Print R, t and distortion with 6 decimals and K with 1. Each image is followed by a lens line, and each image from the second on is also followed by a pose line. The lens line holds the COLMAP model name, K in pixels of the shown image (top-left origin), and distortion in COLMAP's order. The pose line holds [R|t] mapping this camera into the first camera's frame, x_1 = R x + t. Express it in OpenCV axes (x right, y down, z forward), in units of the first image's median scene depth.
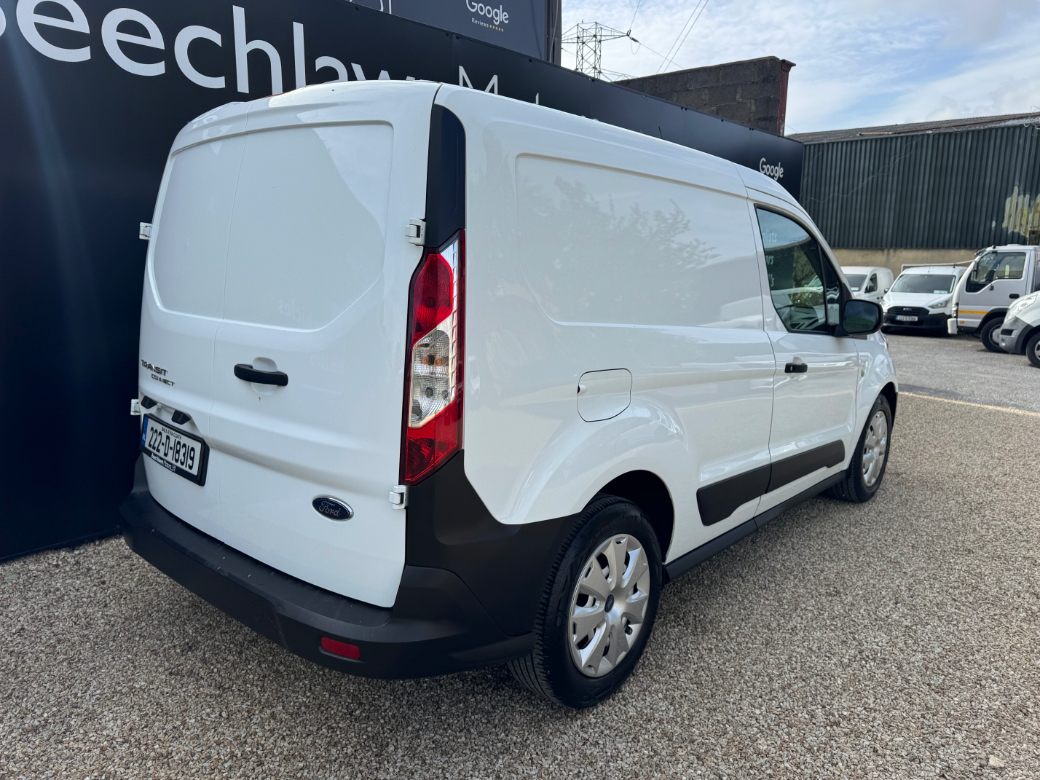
lens RADIAL K [[754.3, 0, 520.0], [0, 754.3, 390.0], [0, 0, 1]] dist [0.029519, -0.023974]
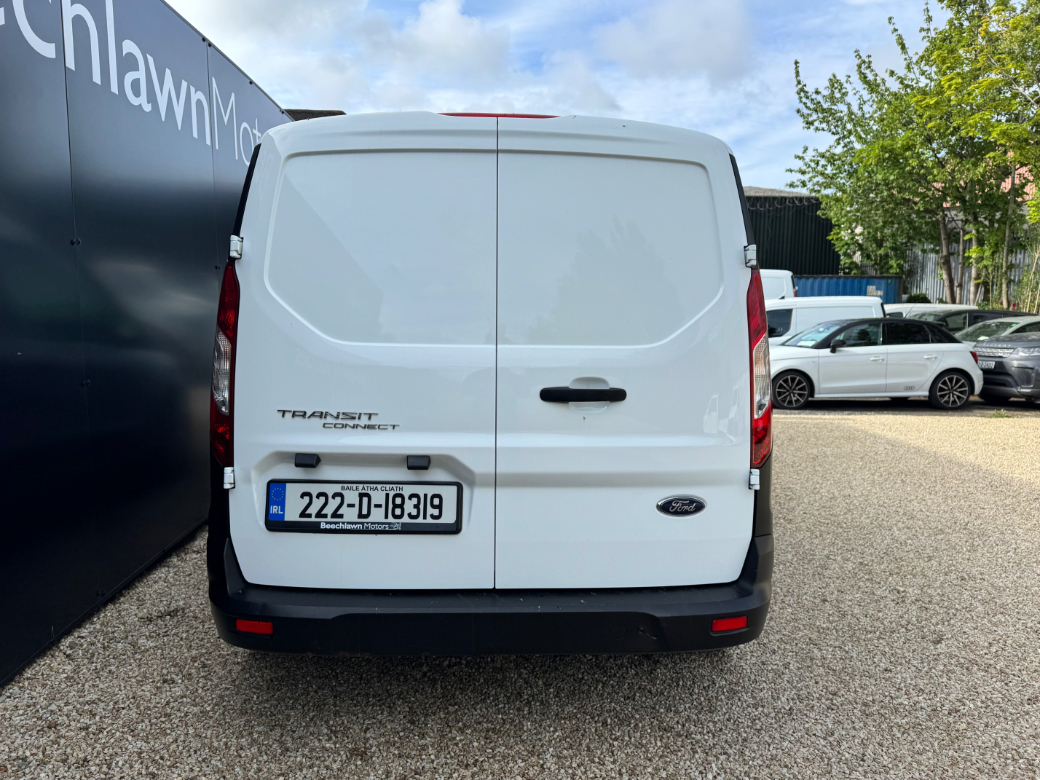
lens RADIAL K [[754.3, 0, 520.0], [0, 754.3, 390.0], [0, 0, 1]] dist [0.029519, -0.023974]
pose [[0.716212, -0.082493, 0.692990, -0.689426], [0.124390, 0.992178, -0.010450, -0.016246], [-0.686708, 0.093685, 0.720871, 0.213121]]
